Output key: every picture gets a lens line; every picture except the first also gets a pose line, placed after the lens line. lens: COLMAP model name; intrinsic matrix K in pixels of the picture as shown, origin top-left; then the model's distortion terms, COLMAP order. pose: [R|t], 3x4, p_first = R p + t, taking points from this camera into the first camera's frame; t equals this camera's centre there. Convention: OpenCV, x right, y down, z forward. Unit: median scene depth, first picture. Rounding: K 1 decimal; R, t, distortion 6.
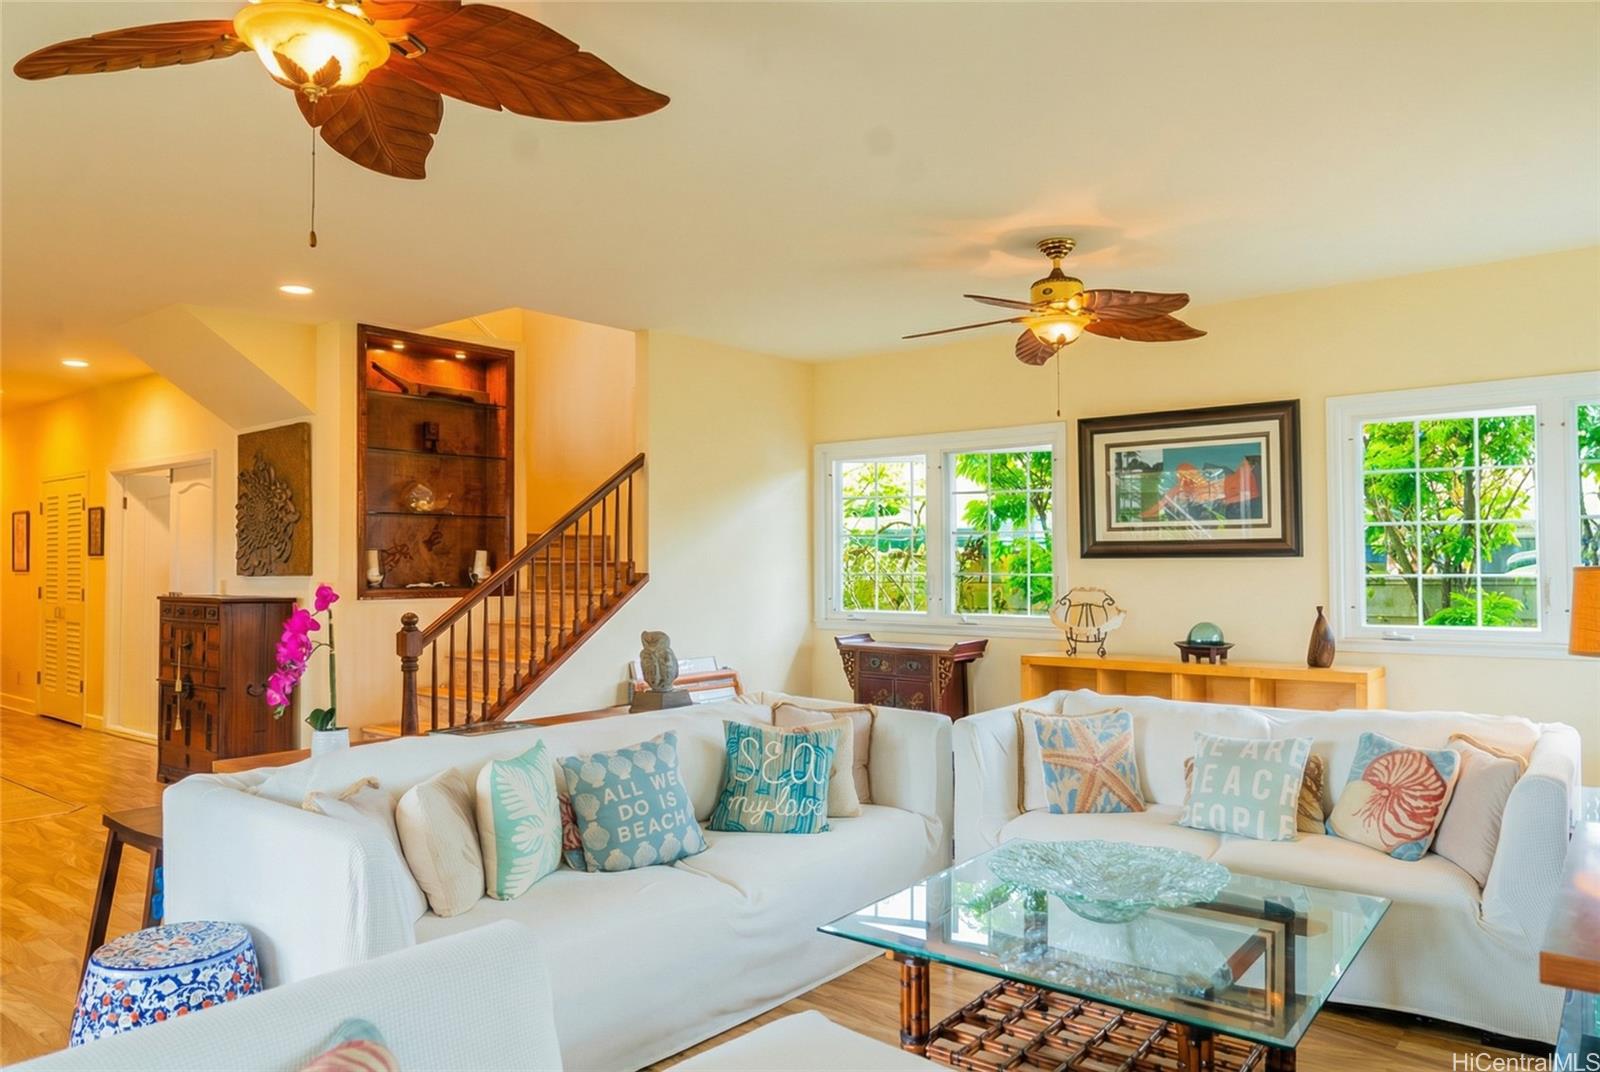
lens RADIAL K [[1119.6, 0, 800.0], [0, 1119.6, 536.0], [0, 0, 1]] dist [-0.001556, -0.001540]
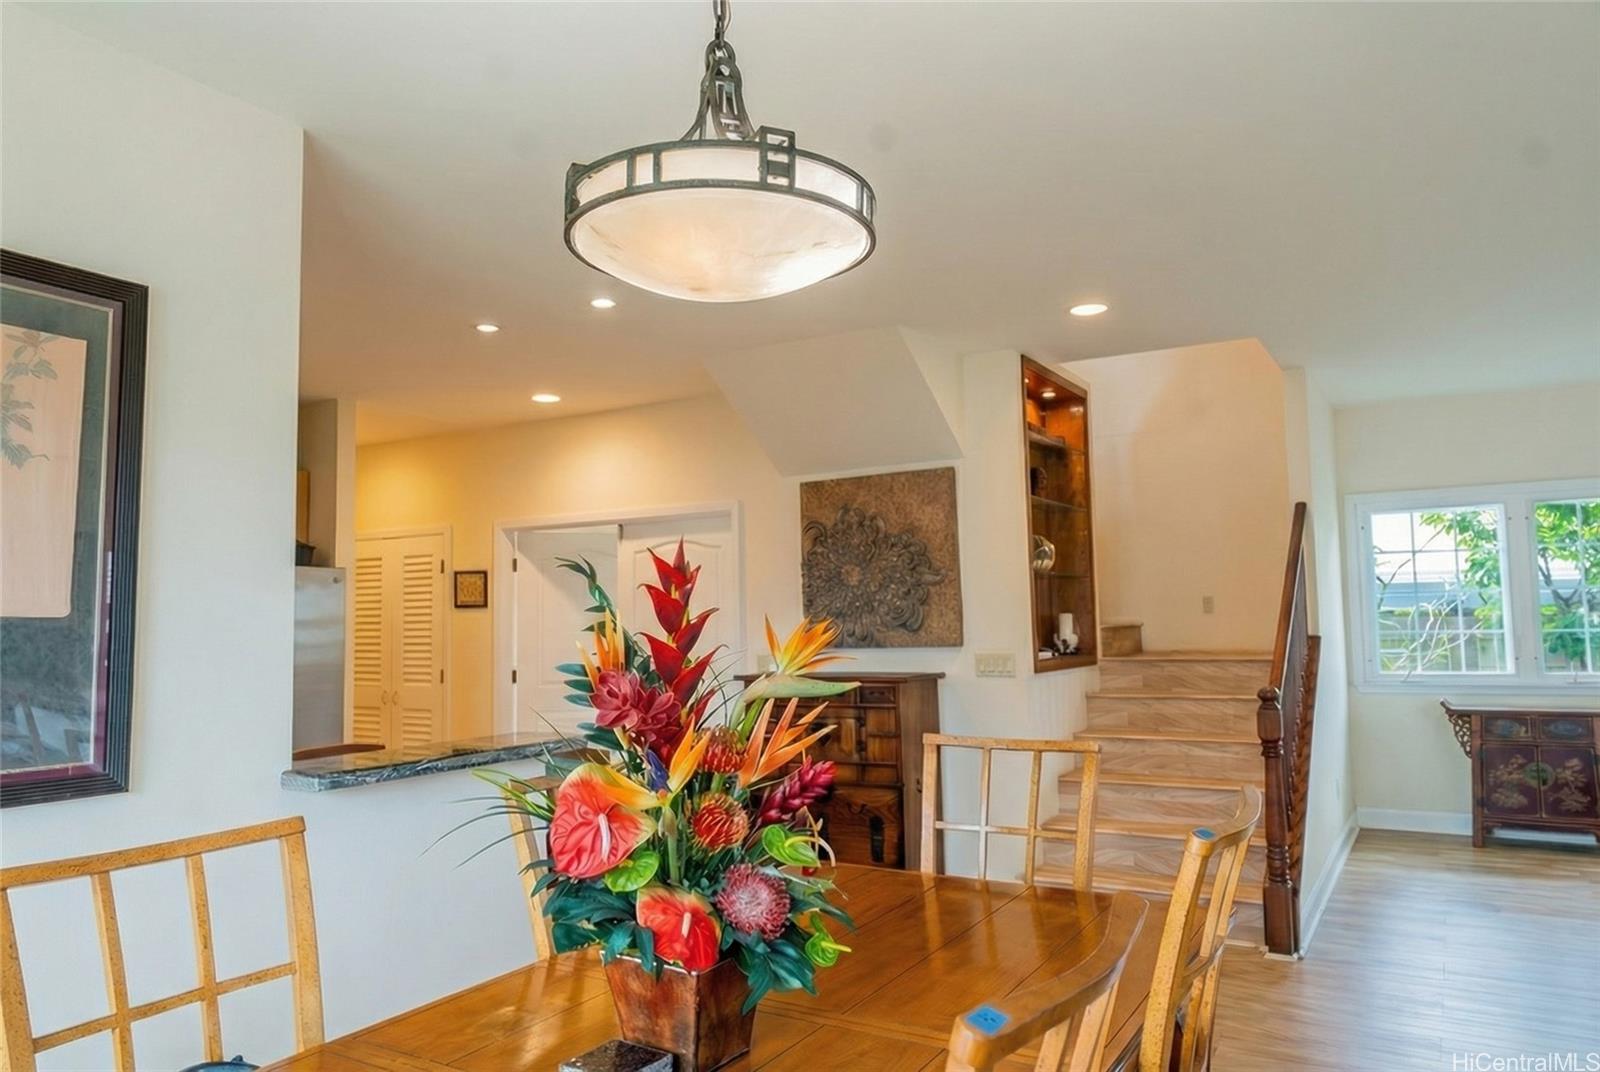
lens RADIAL K [[1119.6, 0, 800.0], [0, 1119.6, 536.0], [0, 0, 1]] dist [-0.001556, -0.001540]
pose [[0.985586, -0.003137, 0.169145, -0.640683], [0.012867, 0.998322, -0.056460, -0.001336], [-0.168684, 0.057823, 0.983973, 0.157402]]
